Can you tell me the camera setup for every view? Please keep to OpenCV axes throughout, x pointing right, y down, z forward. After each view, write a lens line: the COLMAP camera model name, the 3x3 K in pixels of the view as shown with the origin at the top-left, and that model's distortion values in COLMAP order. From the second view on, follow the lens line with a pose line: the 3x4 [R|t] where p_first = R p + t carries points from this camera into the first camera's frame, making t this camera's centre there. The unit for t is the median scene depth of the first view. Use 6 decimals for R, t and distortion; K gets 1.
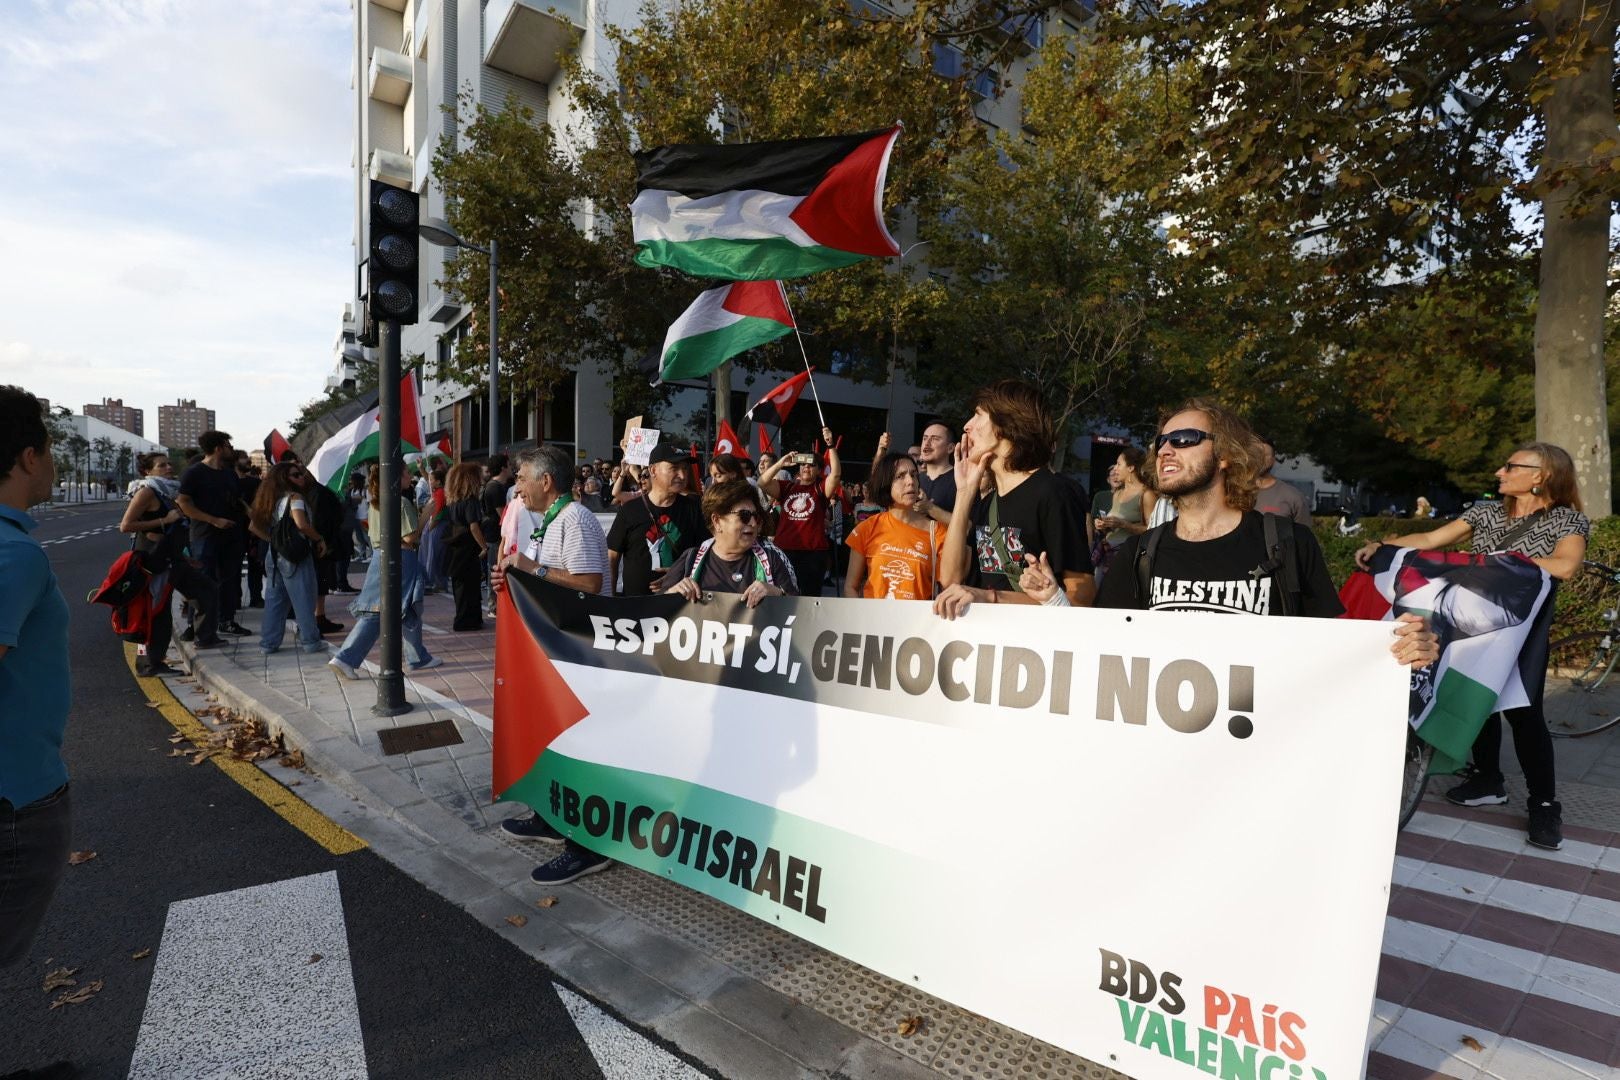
lens RADIAL K [[751.9, 0, 810.0], [0, 751.9, 540.0], [0, 0, 1]] dist [-0.007588, 0.000989]
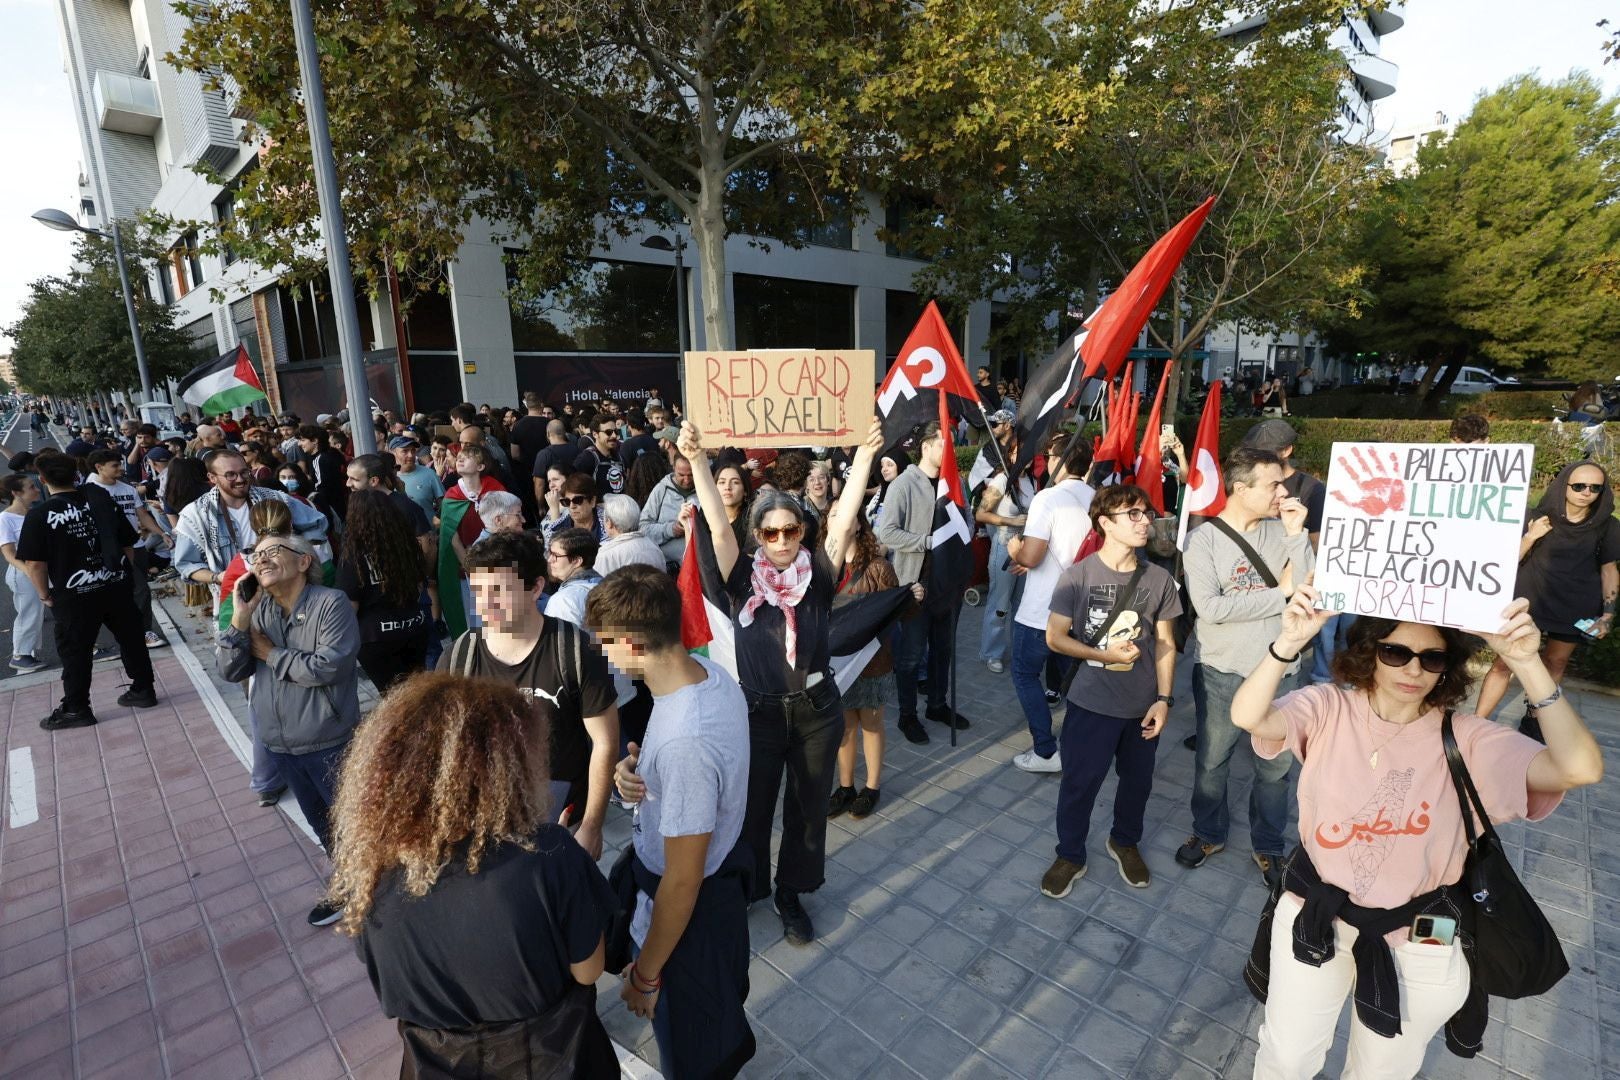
lens RADIAL K [[753.0, 0, 810.0], [0, 753.0, 536.4], [0, 0, 1]] dist [-0.014123, 0.005562]
pose [[0.983822, -0.081595, 0.159489, -0.140025], [0.056370, 0.986031, 0.156734, -0.060882], [-0.170050, -0.145208, 0.974678, 0.302995]]
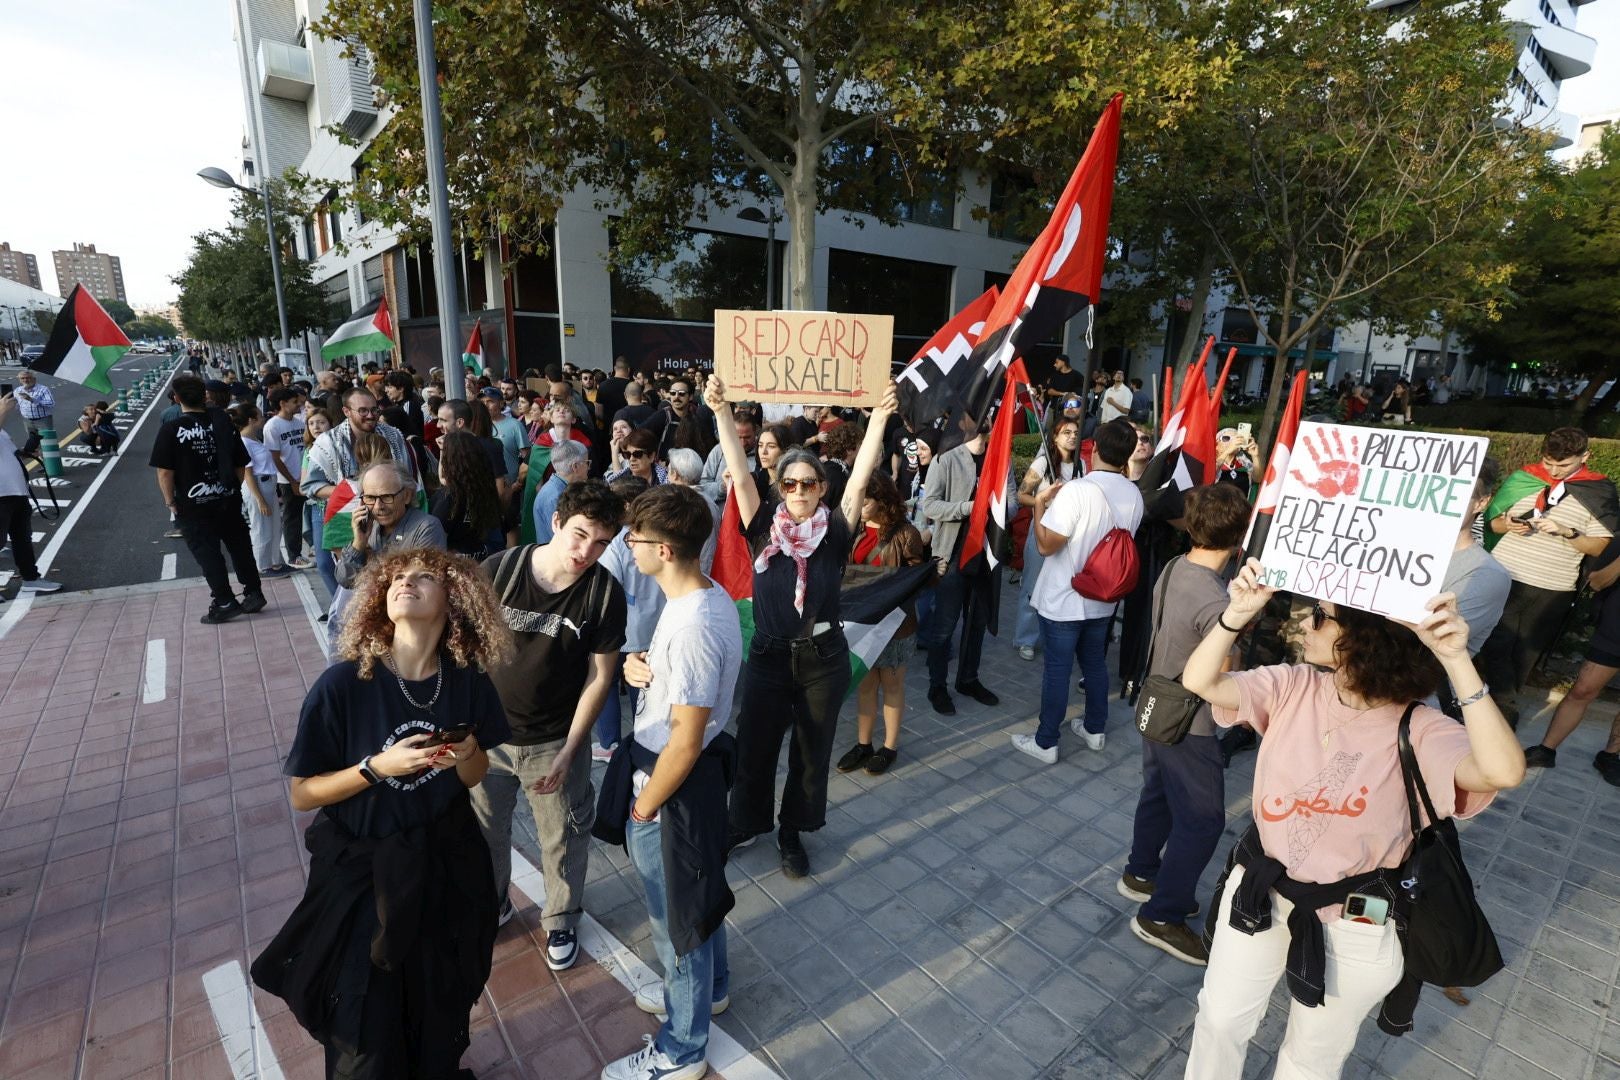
lens RADIAL K [[751.9, 0, 810.0], [0, 751.9, 540.0], [0, 0, 1]] dist [-0.007588, 0.000989]
pose [[0.998850, -0.009551, 0.046991, -0.128575], [0.000776, 0.983055, 0.183309, -0.057118], [-0.047946, -0.183062, 0.981932, 0.293897]]
